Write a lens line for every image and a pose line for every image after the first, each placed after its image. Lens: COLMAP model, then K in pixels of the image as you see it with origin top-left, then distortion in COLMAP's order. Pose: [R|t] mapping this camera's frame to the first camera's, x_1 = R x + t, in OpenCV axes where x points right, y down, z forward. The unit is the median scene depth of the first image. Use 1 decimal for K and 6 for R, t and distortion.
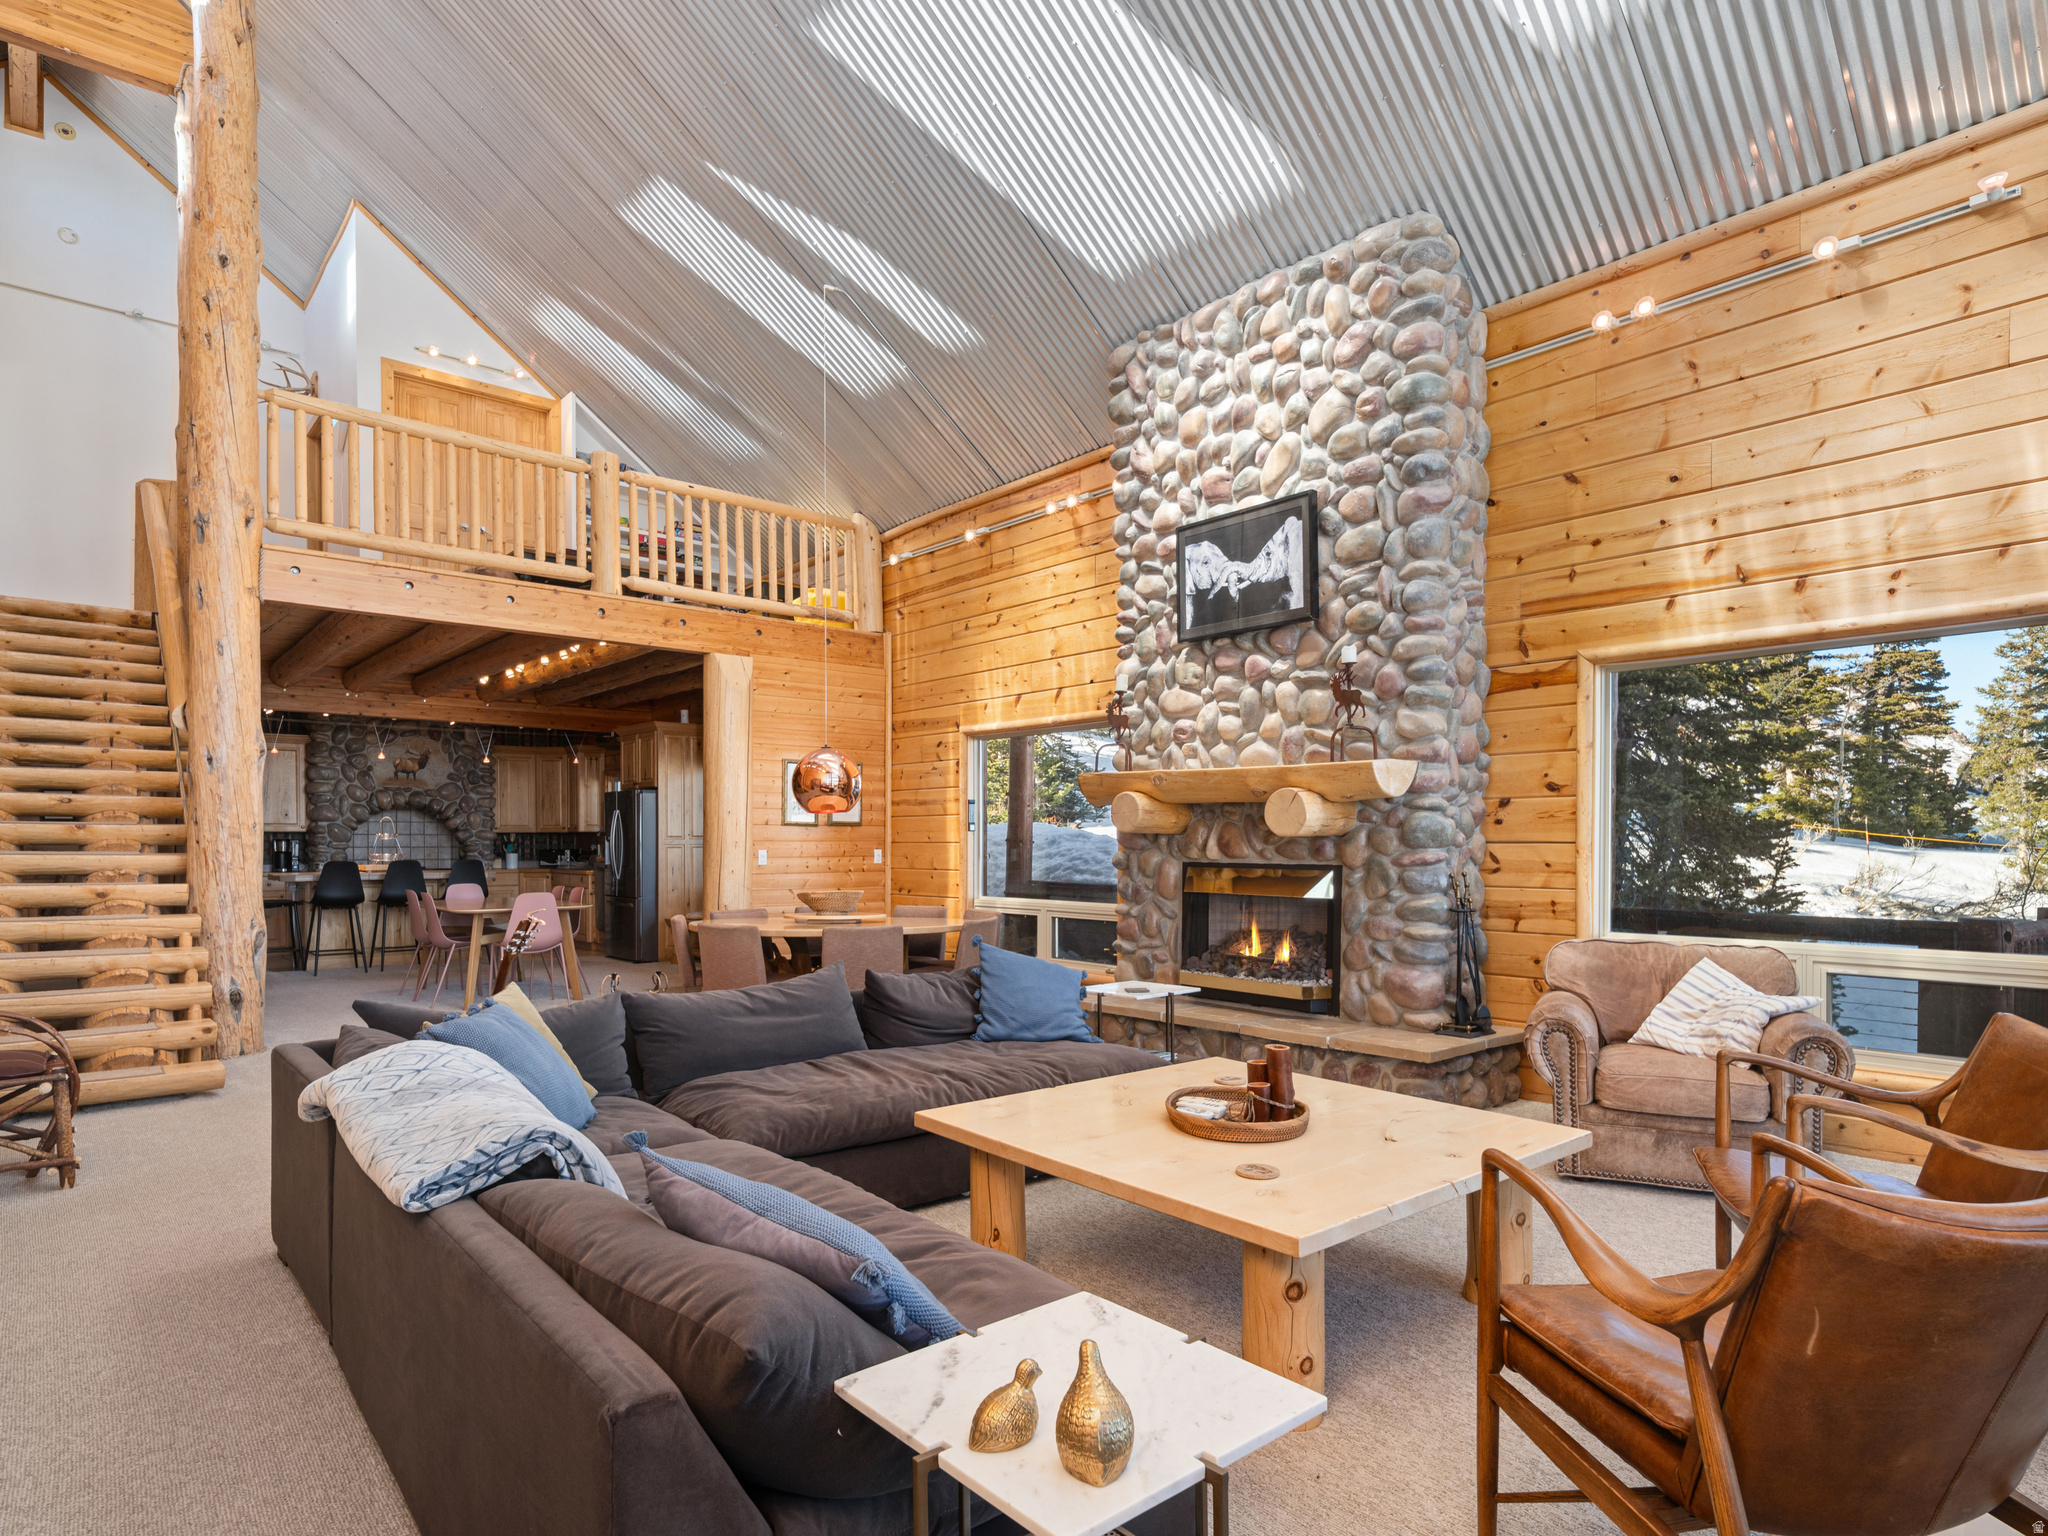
lens RADIAL K [[1103.1, 0, 1068.5], [0, 1103.1, 857.2], [0, 0, 1]] dist [0.002221, 0.000548]
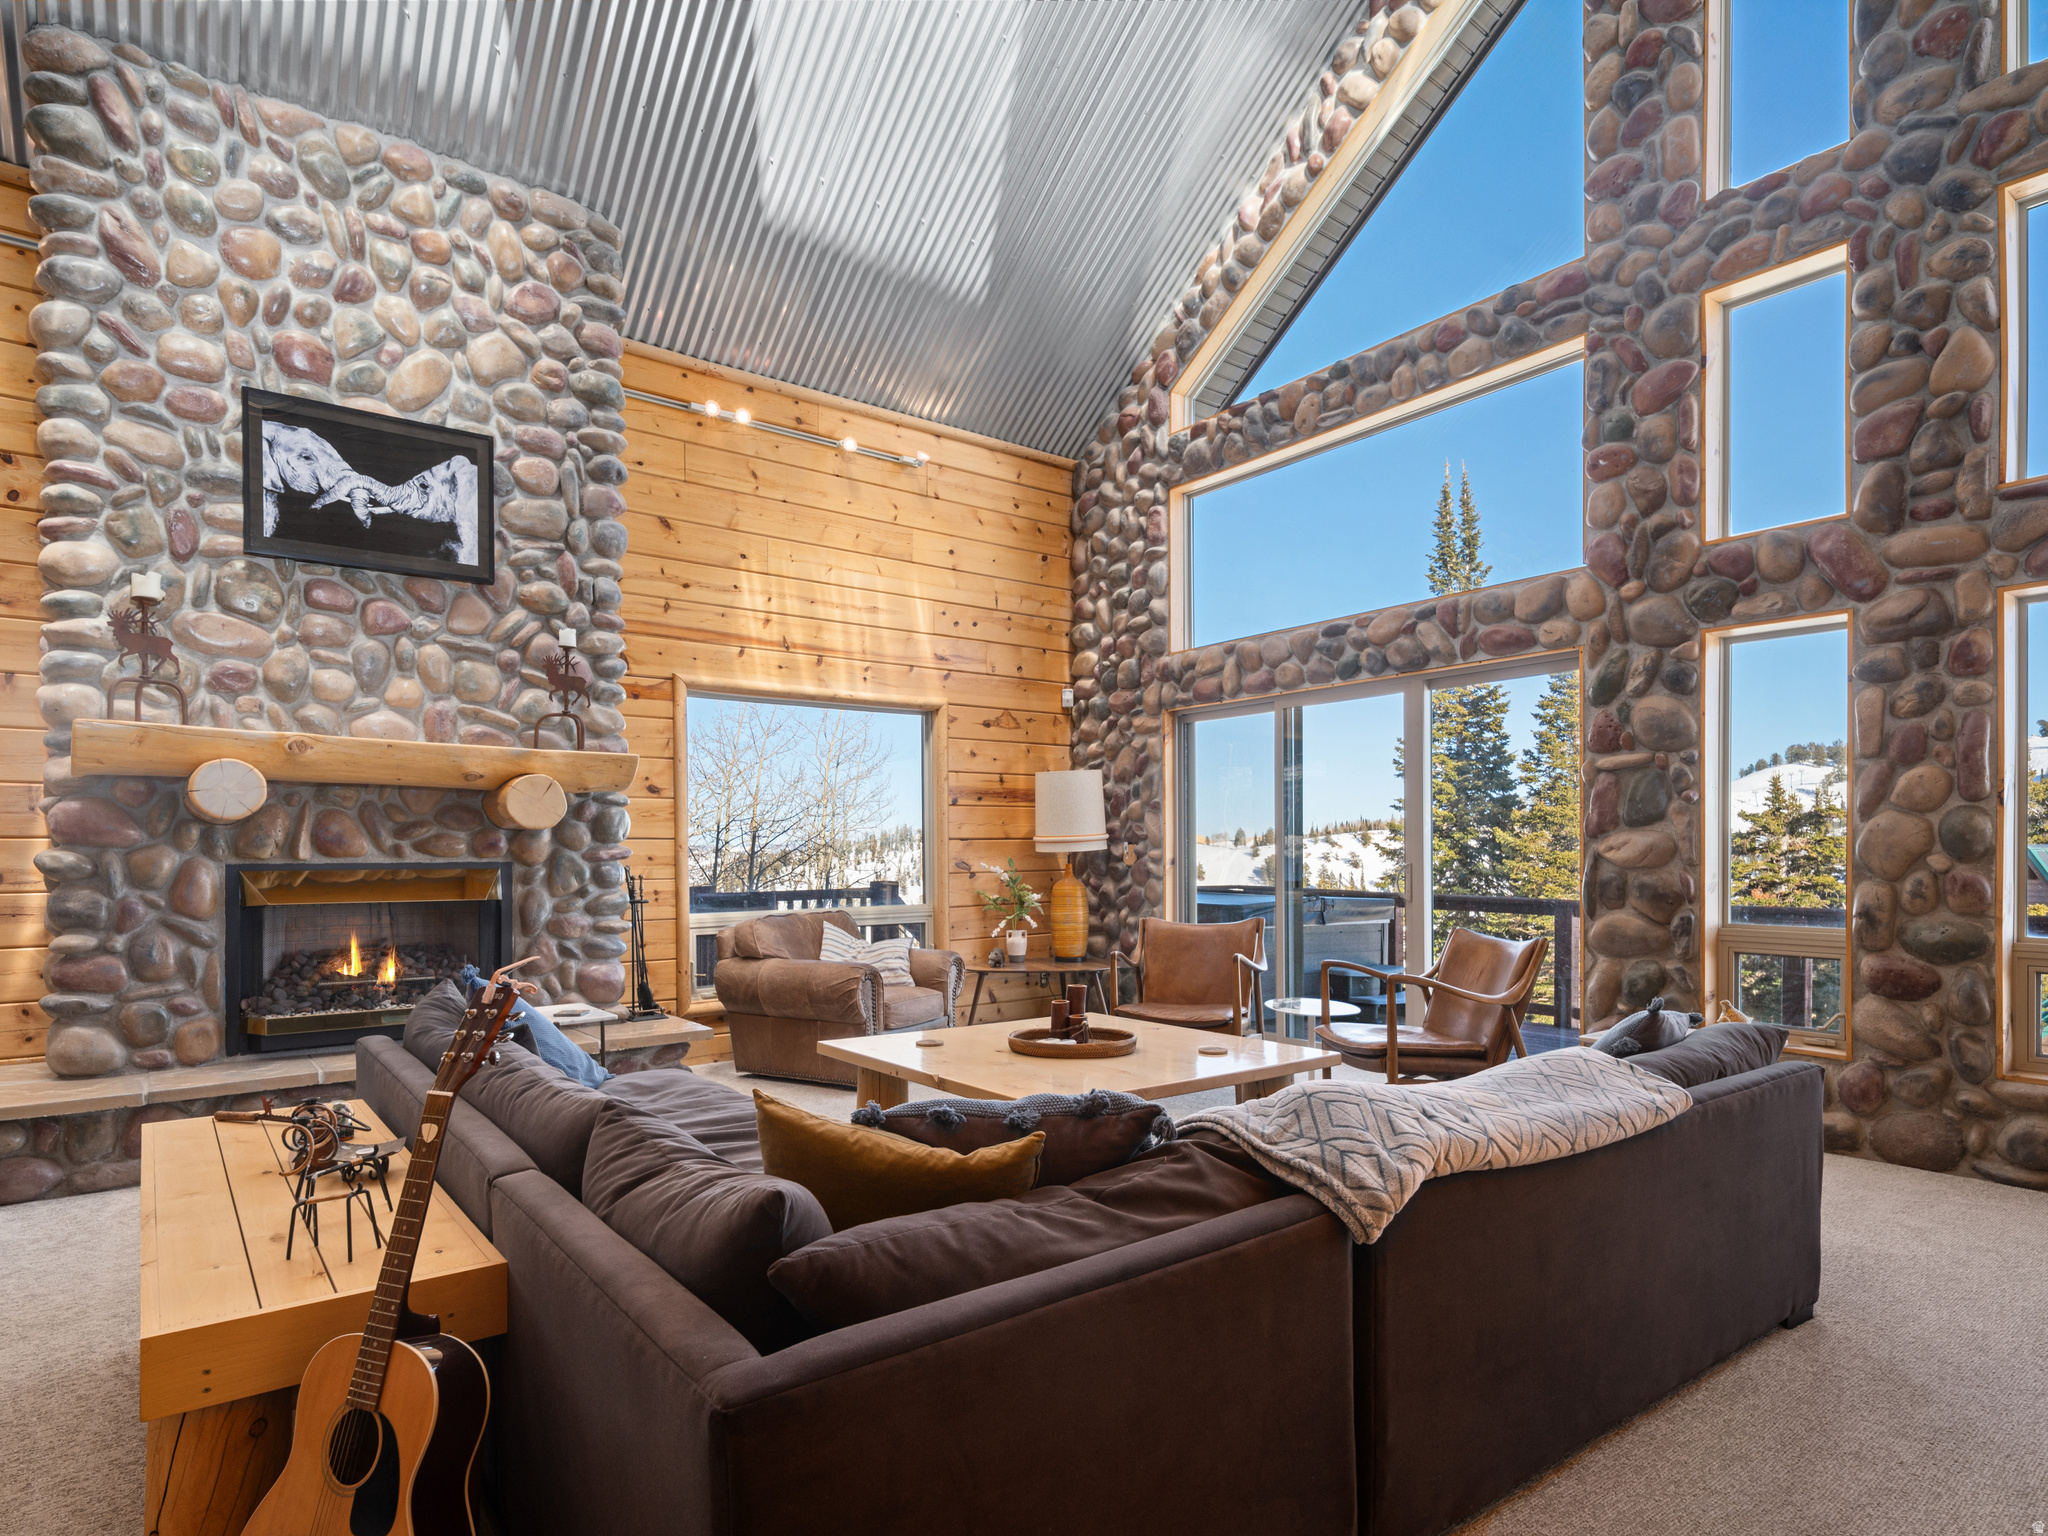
lens RADIAL K [[1099.2, 0, 987.9], [0, 1099.2, 856.2], [0, 0, 1]] dist [0.001354, 0.000062]
pose [[0.106424, -0.007014, 0.994296, -0.605083], [0.016321, 0.999853, 0.005306, 0.004256], [-0.994187, 0.015663, 0.106522, 0.508569]]
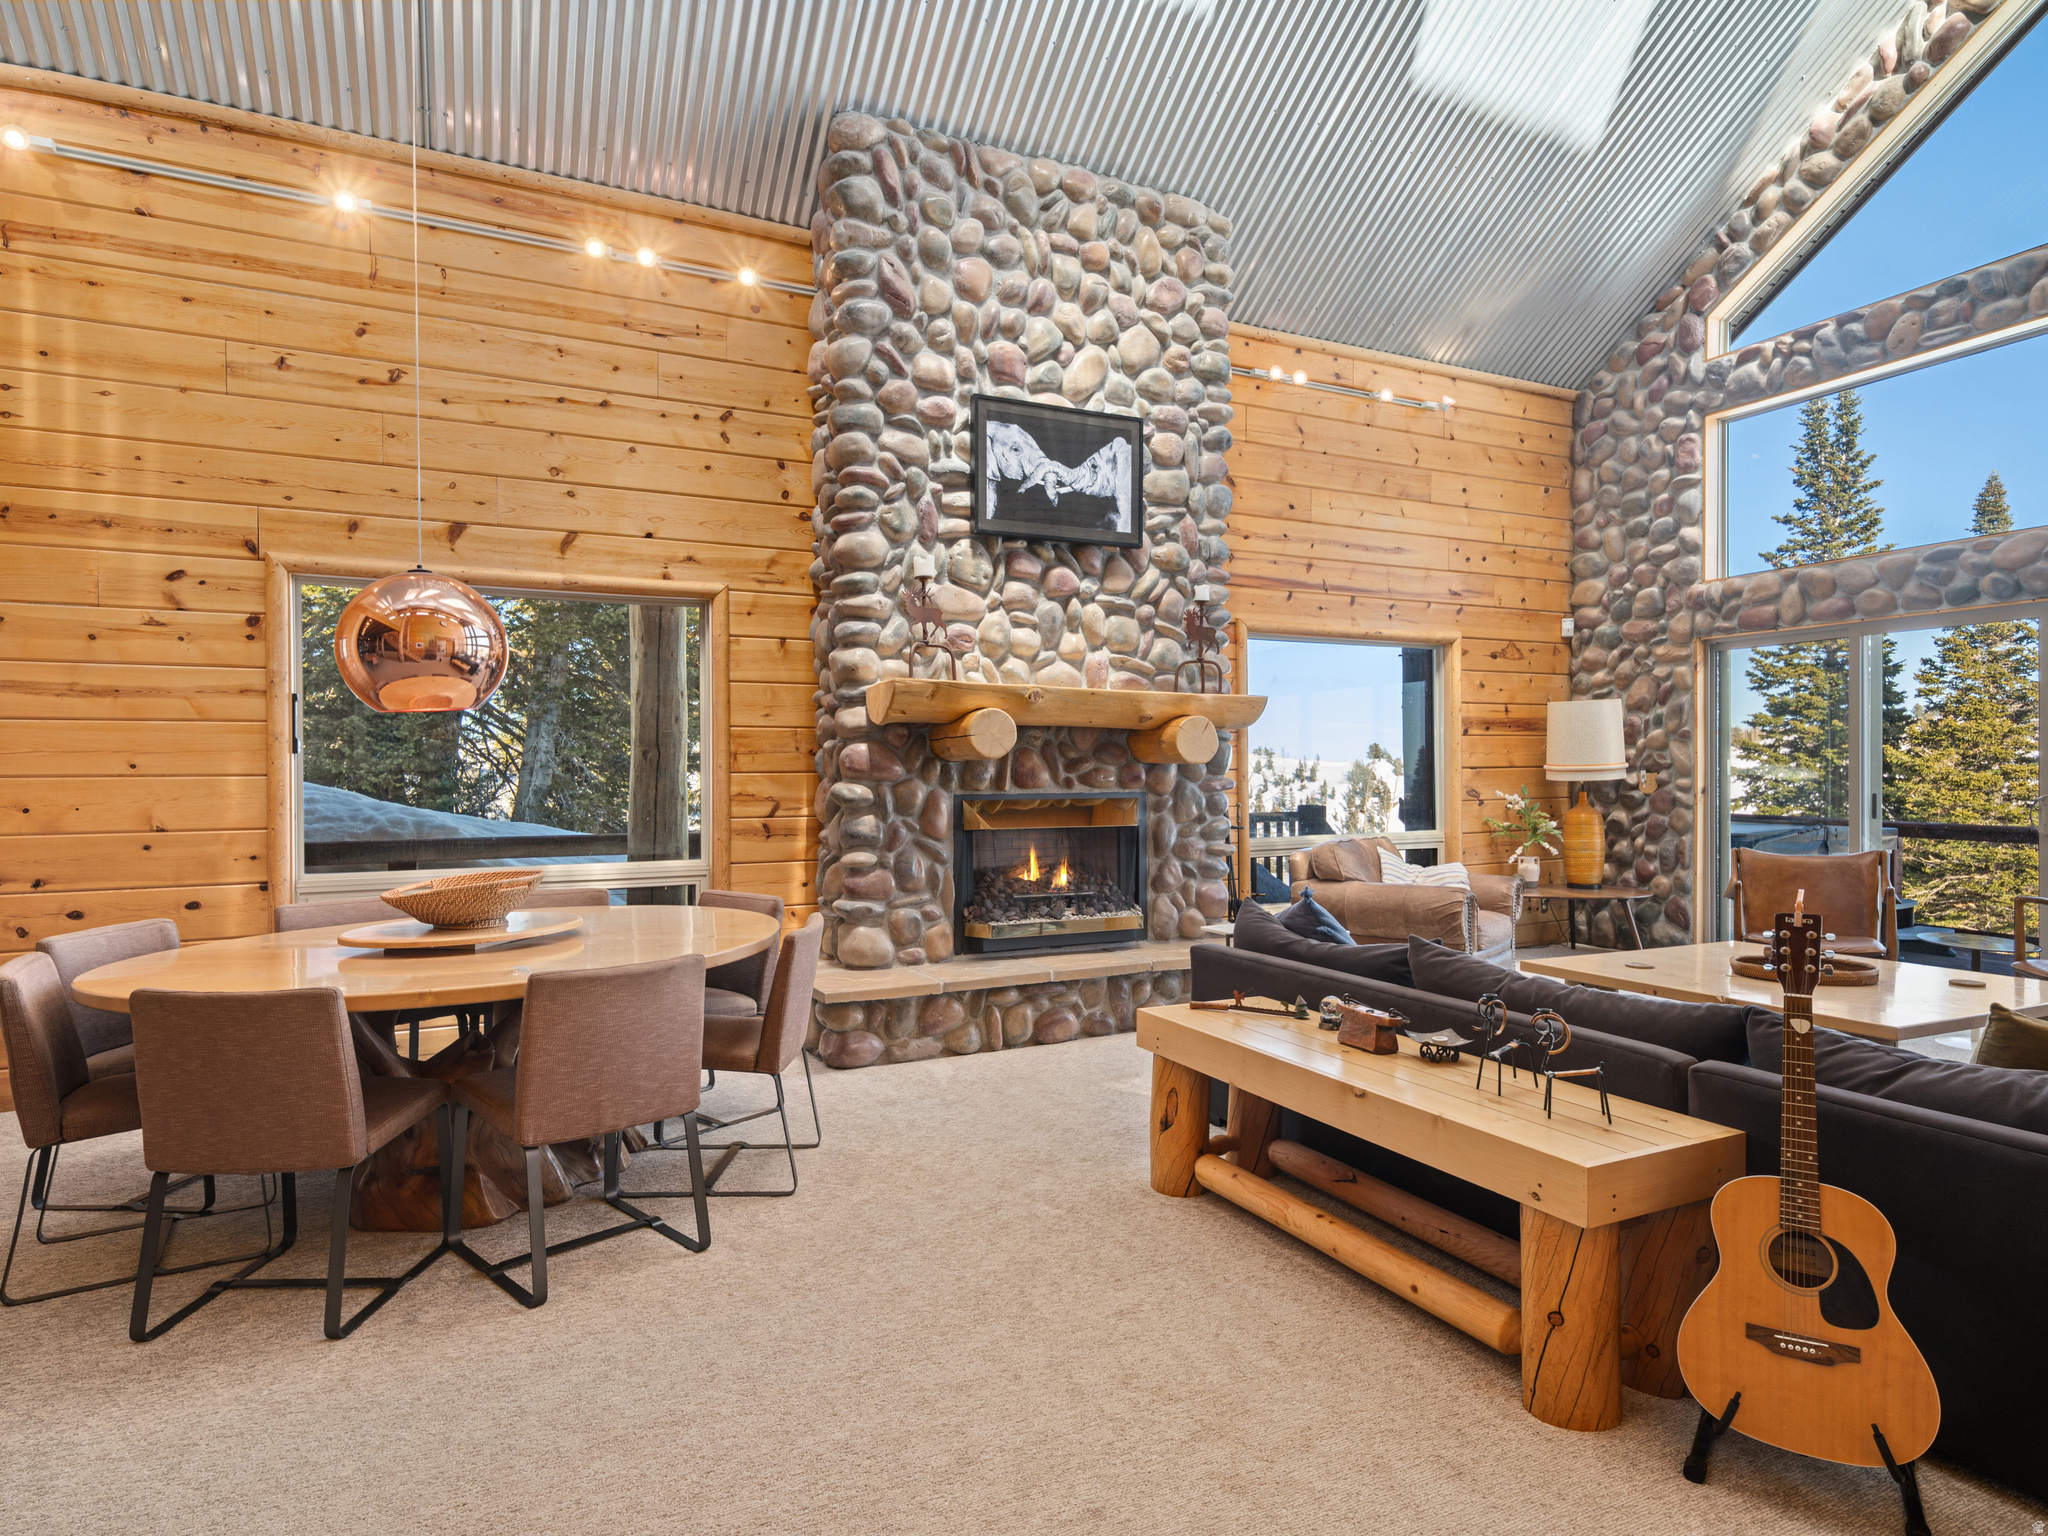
lens RADIAL K [[1093.7, 0, 1008.5], [0, 1093.7, 780.5], [0, 0, 1]] dist [0.003526, -0.000043]
pose [[0.303166, -0.012582, 0.952855, -0.757921], [0.016462, 0.999833, 0.007964, -0.013582], [-0.952795, 0.013271, 0.303323, 0.804587]]
